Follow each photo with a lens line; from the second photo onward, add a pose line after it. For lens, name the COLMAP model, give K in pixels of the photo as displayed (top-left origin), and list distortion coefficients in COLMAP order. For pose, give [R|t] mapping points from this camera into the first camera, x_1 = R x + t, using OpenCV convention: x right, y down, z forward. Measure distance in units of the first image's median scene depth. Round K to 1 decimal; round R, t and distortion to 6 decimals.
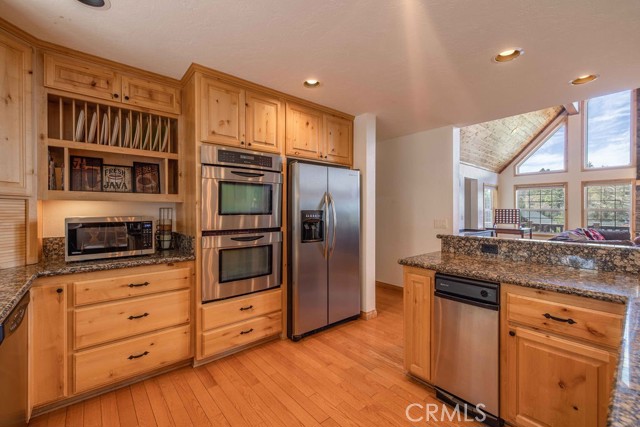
lens RADIAL K [[269.3, 0, 329.2], [0, 269.3, 211.7], [0, 0, 1]] dist [0.002664, -0.000602]
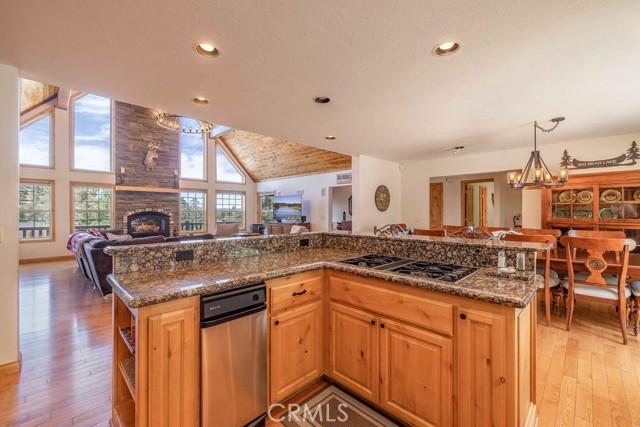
lens RADIAL K [[269.3, 0, 316.3], [0, 269.3, 211.0], [0, 0, 1]] dist [0.002664, -0.000602]
pose [[-0.057393, -0.000485, 0.998352, -0.278297], [0.005220, 0.999986, 0.000786, -0.004384], [-0.998338, 0.005257, -0.057389, 0.577139]]
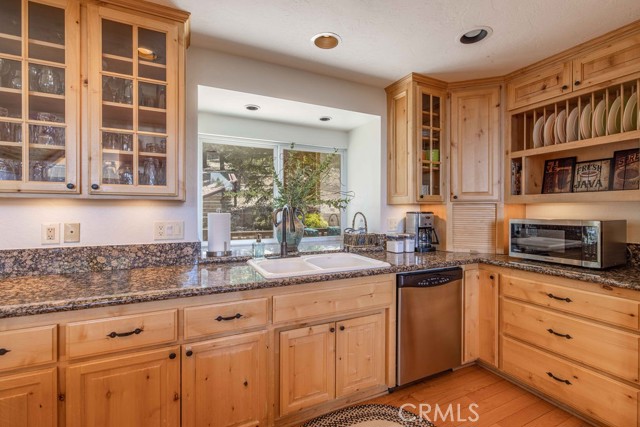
lens RADIAL K [[269.3, 0, 305.5], [0, 269.3, 211.0], [0, 0, 1]] dist [0.002664, -0.000602]
pose [[-0.285636, 0.002571, -0.958335, 0.340783], [-0.007446, 0.999960, 0.004902, -0.008855], [0.958309, 0.008536, -0.285605, 0.422640]]
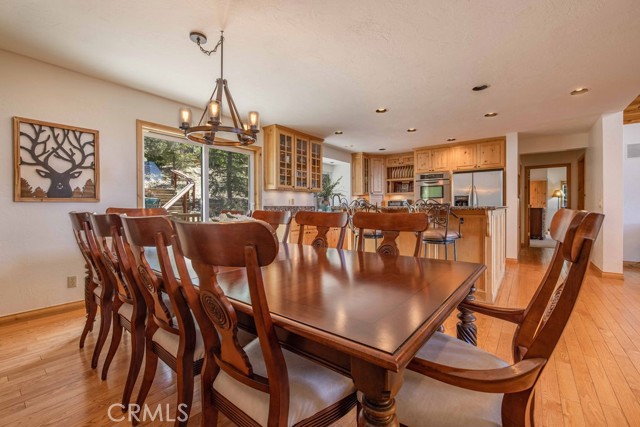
lens RADIAL K [[269.3, 0, 318.6], [0, 269.3, 209.1], [0, 0, 1]] dist [0.002664, -0.000602]
pose [[0.221303, 0.006285, -0.975185, 2.238875], [0.001493, 0.999976, 0.006784, 0.110645], [0.975204, -0.002958, 0.221288, -0.713056]]
